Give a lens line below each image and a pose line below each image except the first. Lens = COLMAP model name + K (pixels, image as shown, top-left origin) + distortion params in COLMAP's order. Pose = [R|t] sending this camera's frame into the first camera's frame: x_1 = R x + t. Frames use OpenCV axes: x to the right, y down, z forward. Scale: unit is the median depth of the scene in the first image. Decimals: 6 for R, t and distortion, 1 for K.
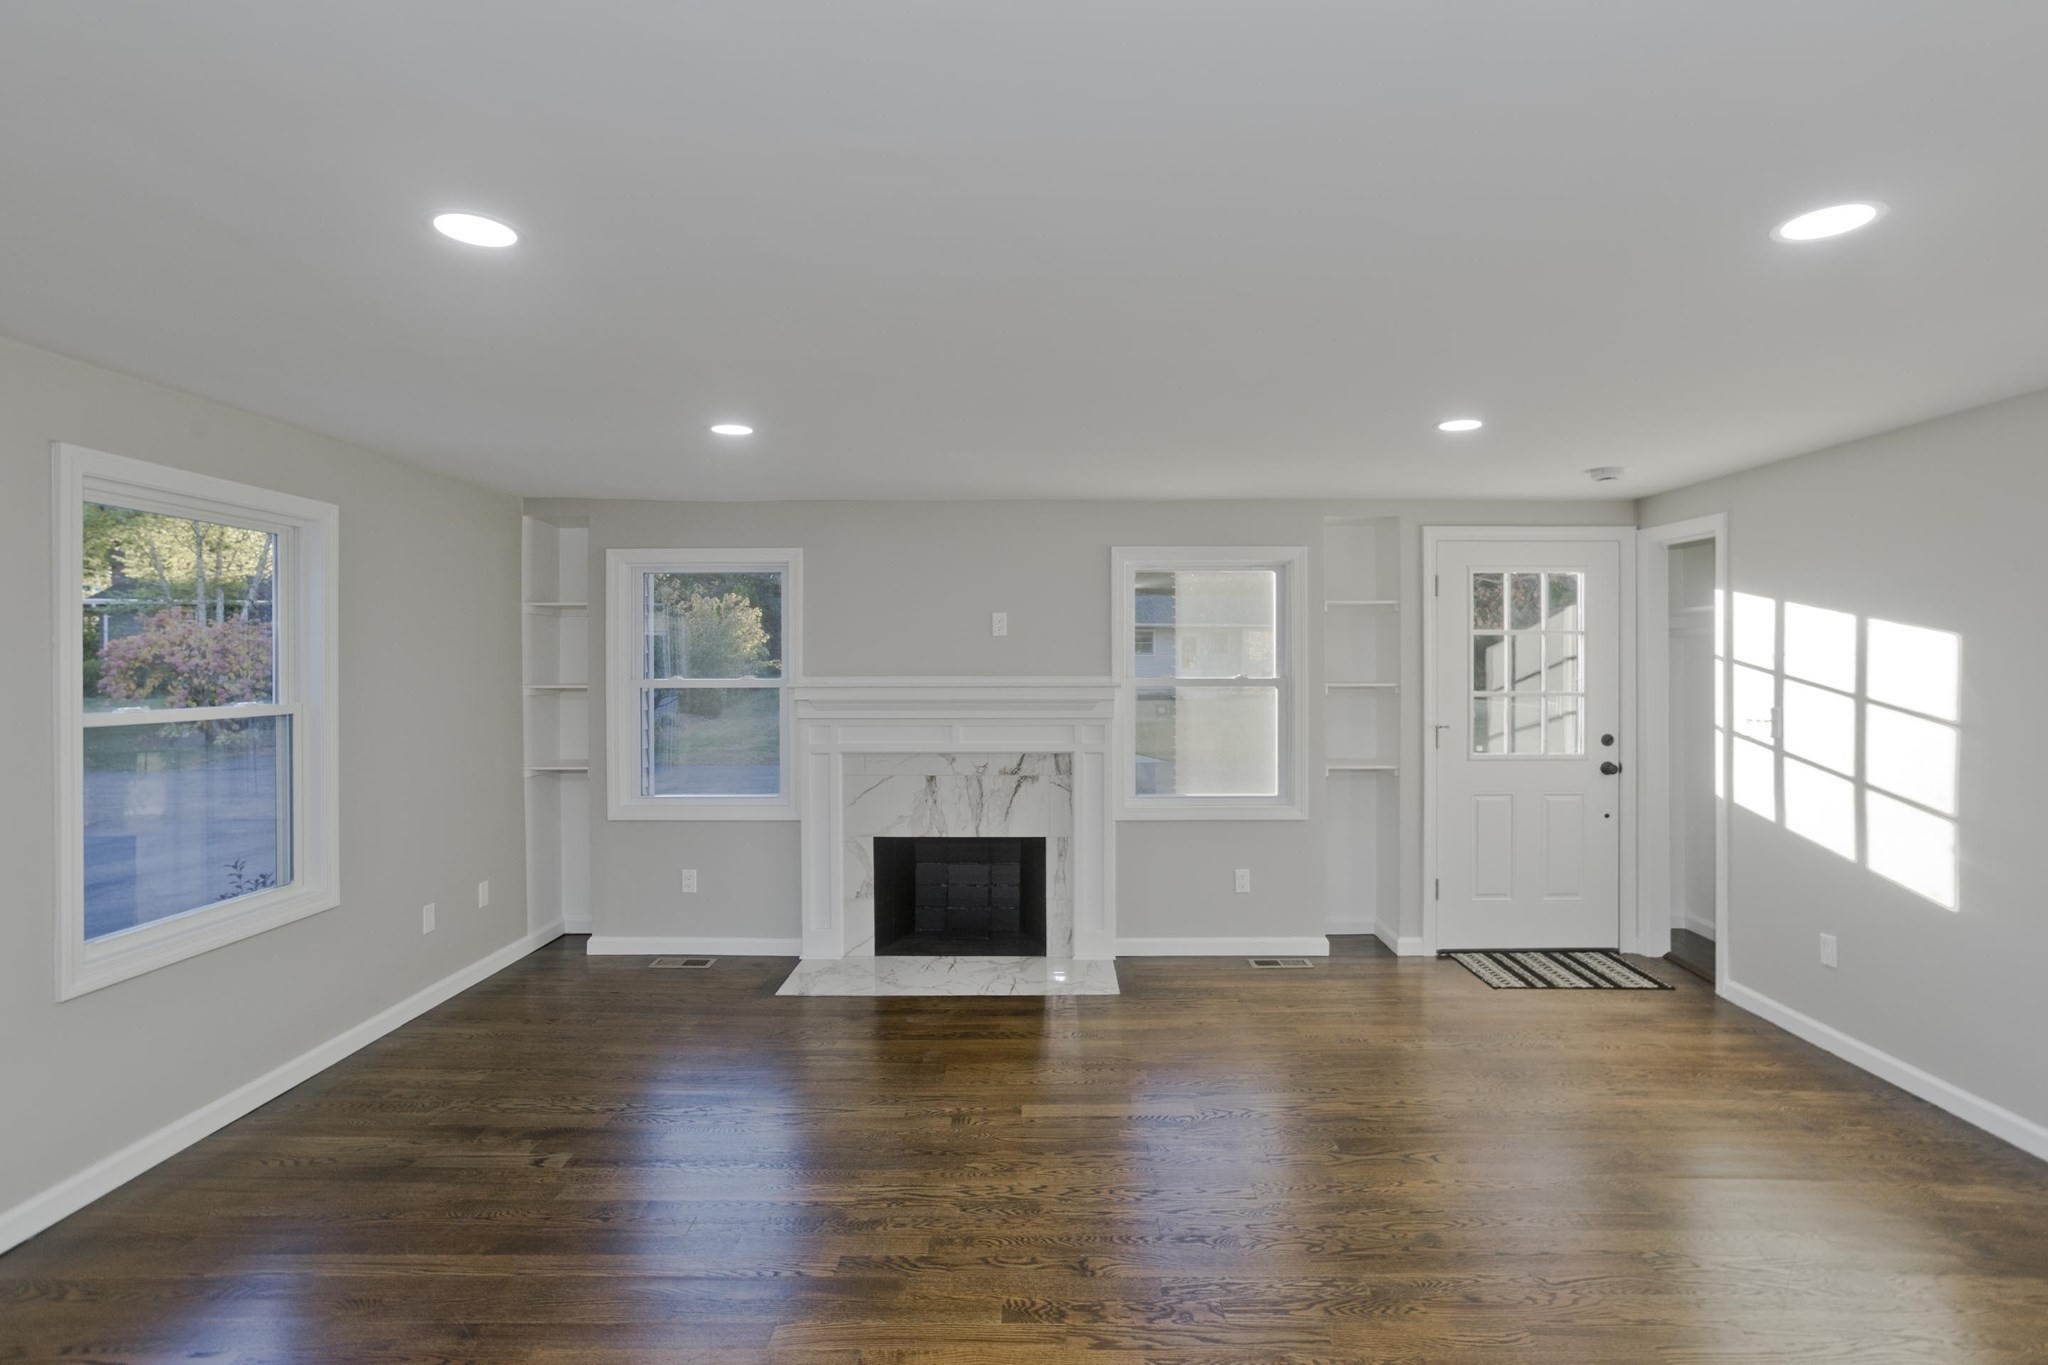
lens RADIAL K [[991.9, 0, 1033.4], [0, 991.9, 664.4], [0, 0, 1]] dist [-0.030541, 0.015193]
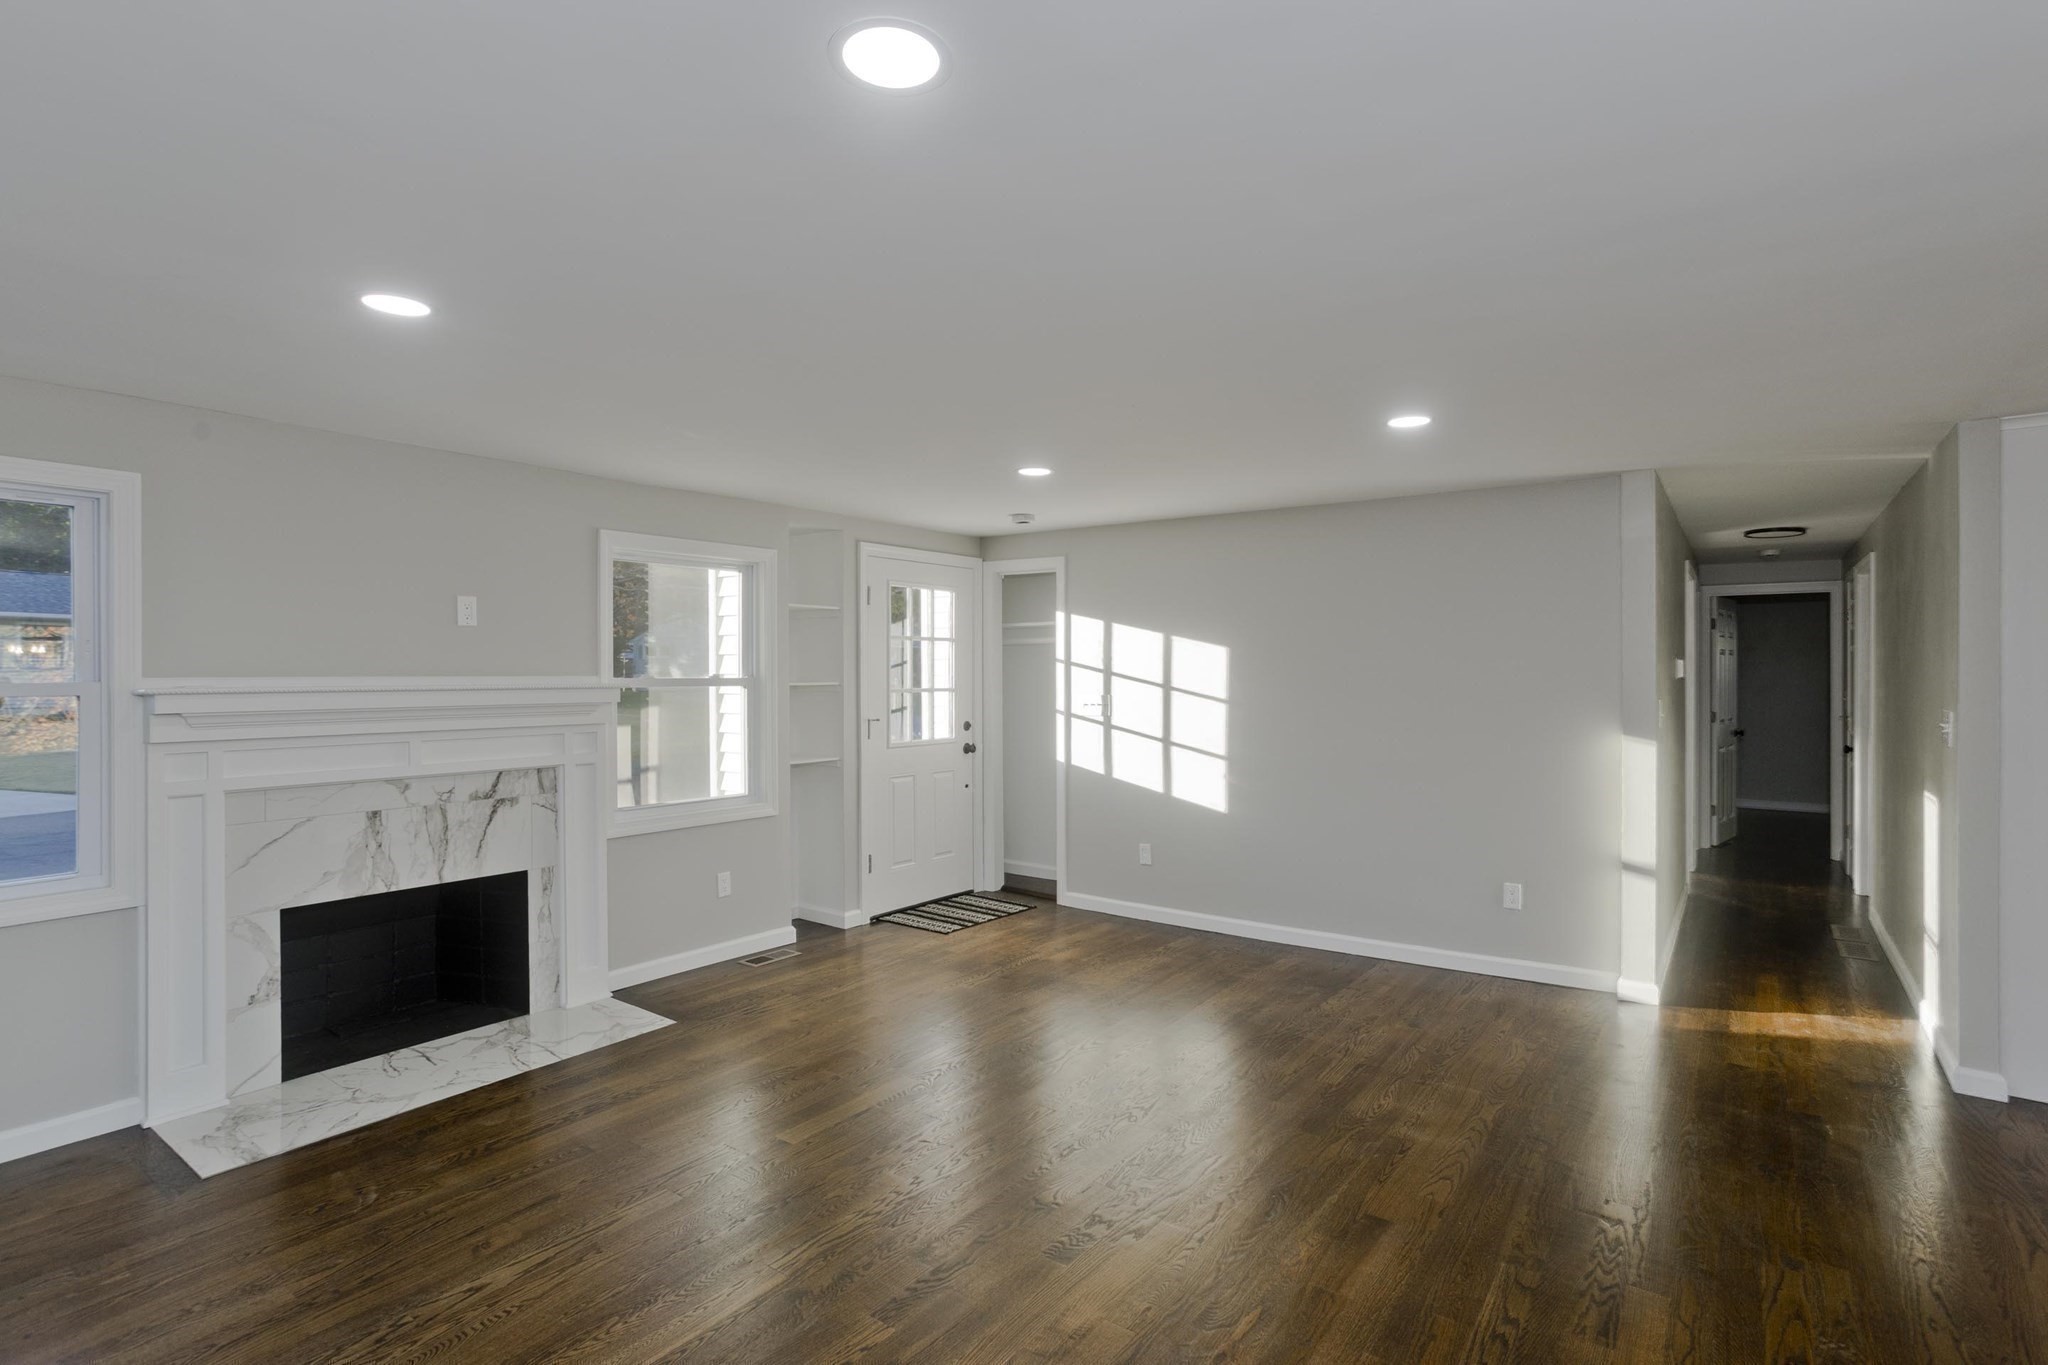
lens RADIAL K [[991.9, 0, 1061.0], [0, 991.9, 668.0], [0, 0, 1]] dist [-0.030541, 0.015193]
pose [[0.586320, 0.004248, 0.810068, -0.396142], [-0.001189, 0.999990, -0.004383, 0.008628], [-0.810078, 0.001606, 0.586319, 0.160729]]
